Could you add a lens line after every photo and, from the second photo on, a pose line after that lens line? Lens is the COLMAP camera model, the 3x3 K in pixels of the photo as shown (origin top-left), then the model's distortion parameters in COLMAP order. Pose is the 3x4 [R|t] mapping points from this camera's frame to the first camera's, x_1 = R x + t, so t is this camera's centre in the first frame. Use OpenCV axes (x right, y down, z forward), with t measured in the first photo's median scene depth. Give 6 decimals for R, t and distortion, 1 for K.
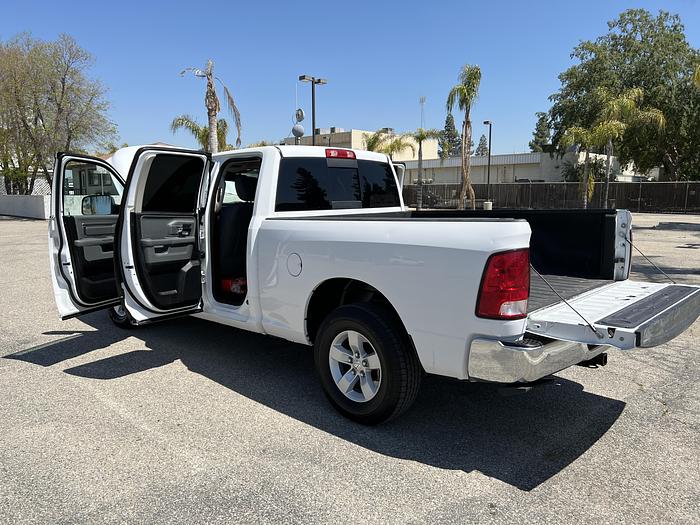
lens RADIAL K [[526.0, 0, 350.6], [0, 526.0, 264.9], [0, 0, 1]] dist [0.057549, -0.066293]
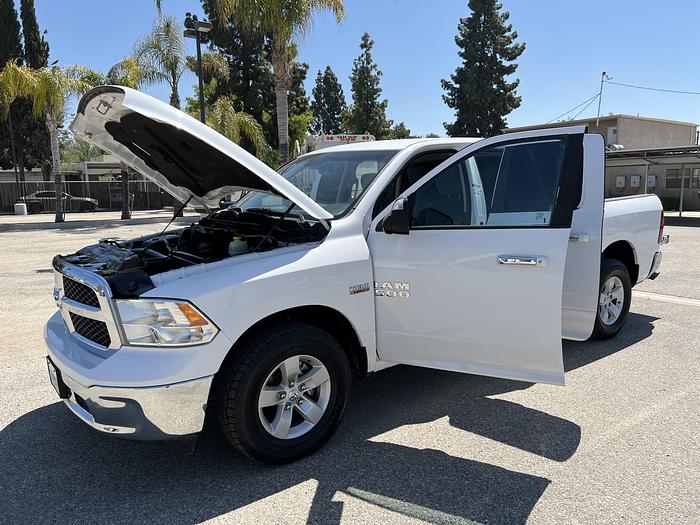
lens RADIAL K [[526.0, 0, 352.7], [0, 526.0, 260.8], [0, 0, 1]] dist [0.057549, -0.066293]
pose [[0.144582, -0.143023, 0.979102, -1.153564], [0.154053, 0.980686, 0.120506, -0.156185], [-0.977427, 0.133411, 0.163822, 1.087500]]
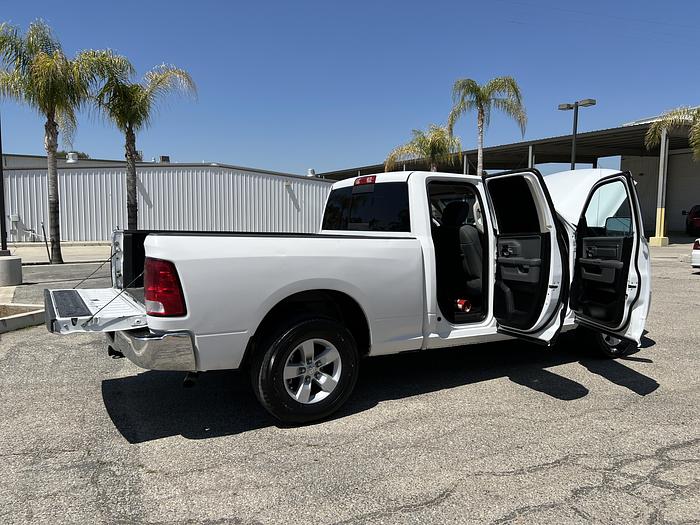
lens RADIAL K [[526.0, 0, 348.0], [0, 526.0, 264.9], [0, 0, 1]] dist [0.057549, -0.066293]
pose [[-0.268064, 0.082331, -0.959877, 1.058395], [-0.133779, 0.983508, 0.121718, -0.168950], [0.954068, 0.161040, -0.252629, 1.282858]]
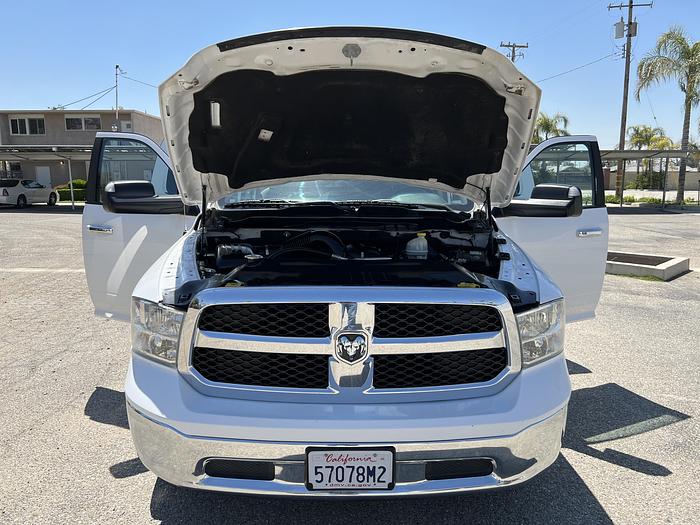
lens RADIAL K [[526.0, 0, 347.3], [0, 526.0, 260.2], [0, 0, 1]] dist [0.057549, -0.066293]
pose [[-0.702971, -0.115558, 0.701768, -0.849031], [0.096881, 0.961956, 0.255449, -0.258058], [-0.704589, 0.247561, -0.665032, 1.822526]]
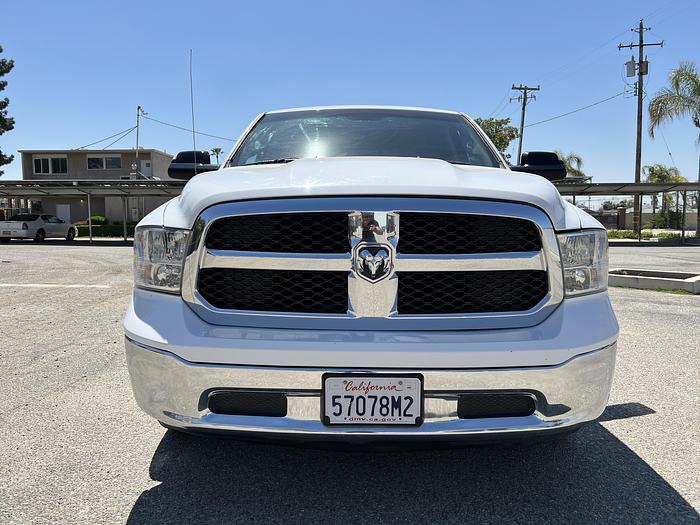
lens RADIAL K [[526.0, 0, 350.1], [0, 526.0, 261.2], [0, 0, 1]] dist [0.057549, -0.066293]
pose [[-0.687258, -0.059232, 0.723995, -0.825879], [0.100312, 0.979383, 0.175348, -0.153381], [-0.719454, 0.193135, -0.667147, 1.821275]]
